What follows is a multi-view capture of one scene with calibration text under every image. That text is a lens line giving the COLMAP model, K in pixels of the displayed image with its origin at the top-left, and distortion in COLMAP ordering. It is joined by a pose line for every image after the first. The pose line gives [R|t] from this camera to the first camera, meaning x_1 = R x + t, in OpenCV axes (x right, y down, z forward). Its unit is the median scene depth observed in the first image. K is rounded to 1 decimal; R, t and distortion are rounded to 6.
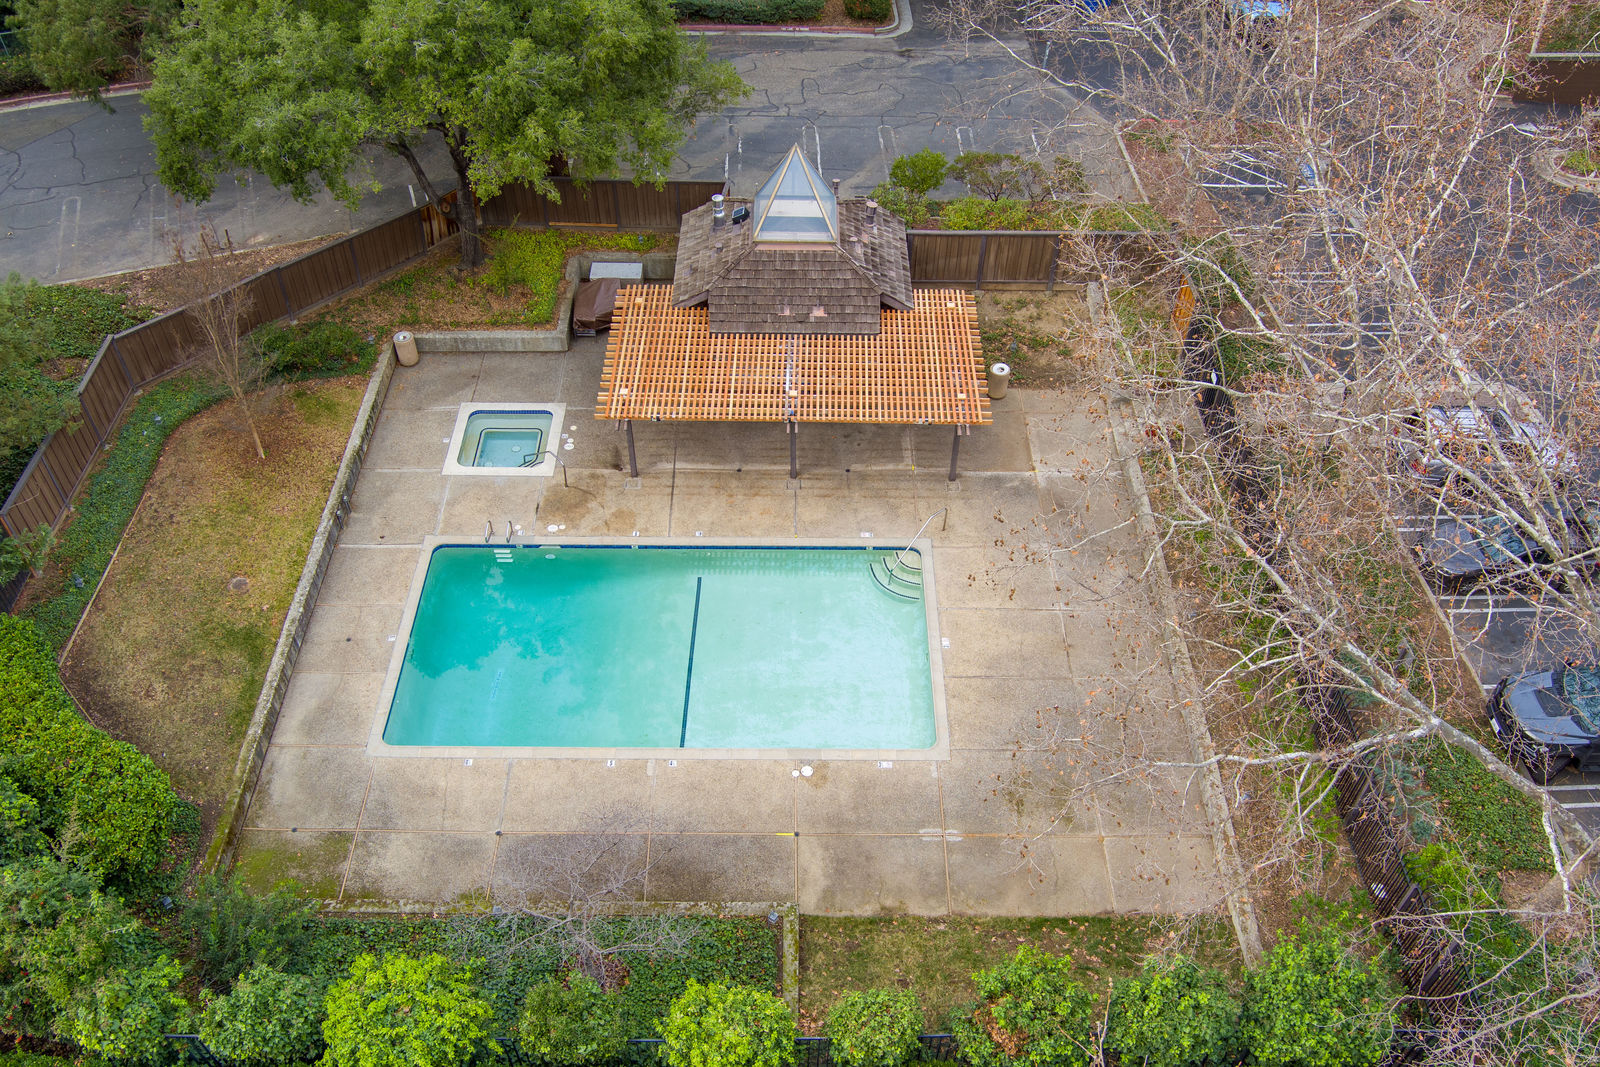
lens RADIAL K [[1312.4, 0, 800.0], [0, 1312.4, 533.5], [0, 0, 1]] dist [-0.059769, 0.010817]
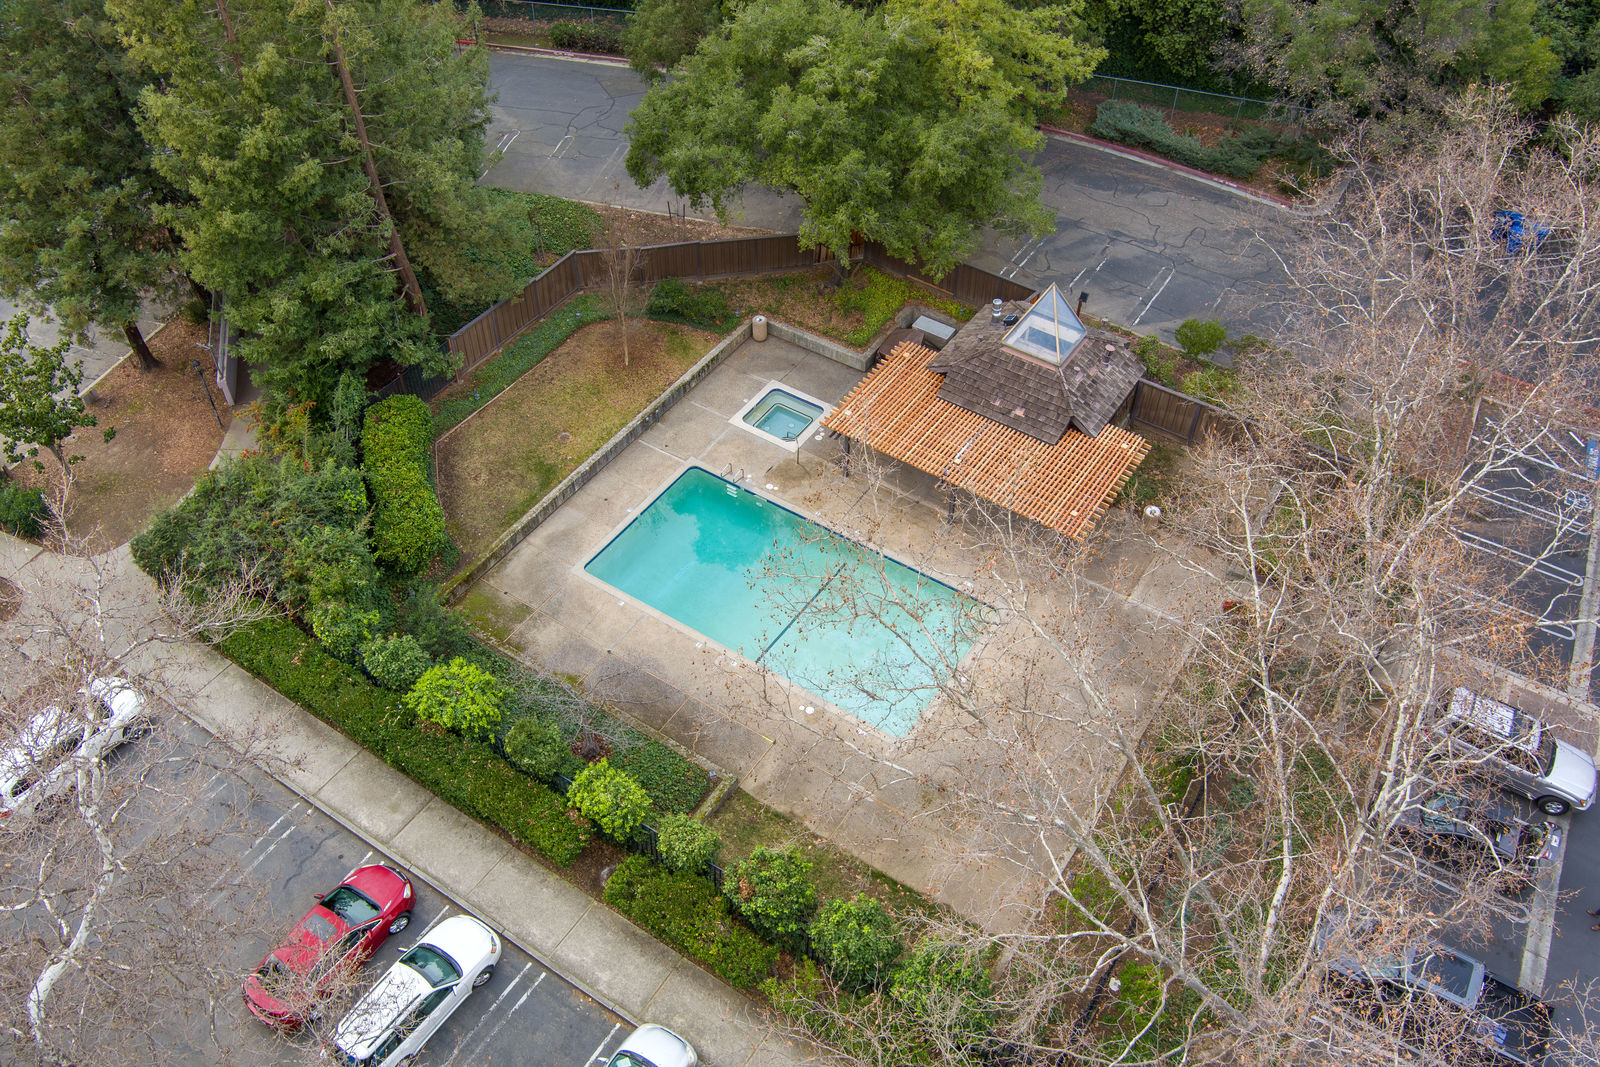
lens RADIAL K [[1312.4, 0, 800.0], [0, 1312.4, 533.5], [0, 0, 1]] dist [-0.059769, 0.010817]
pose [[0.834791, 0.395405, -0.383117, 0.401070], [-0.397068, 0.914421, 0.078562, -0.082940], [0.381394, 0.086541, 0.920353, -0.259487]]
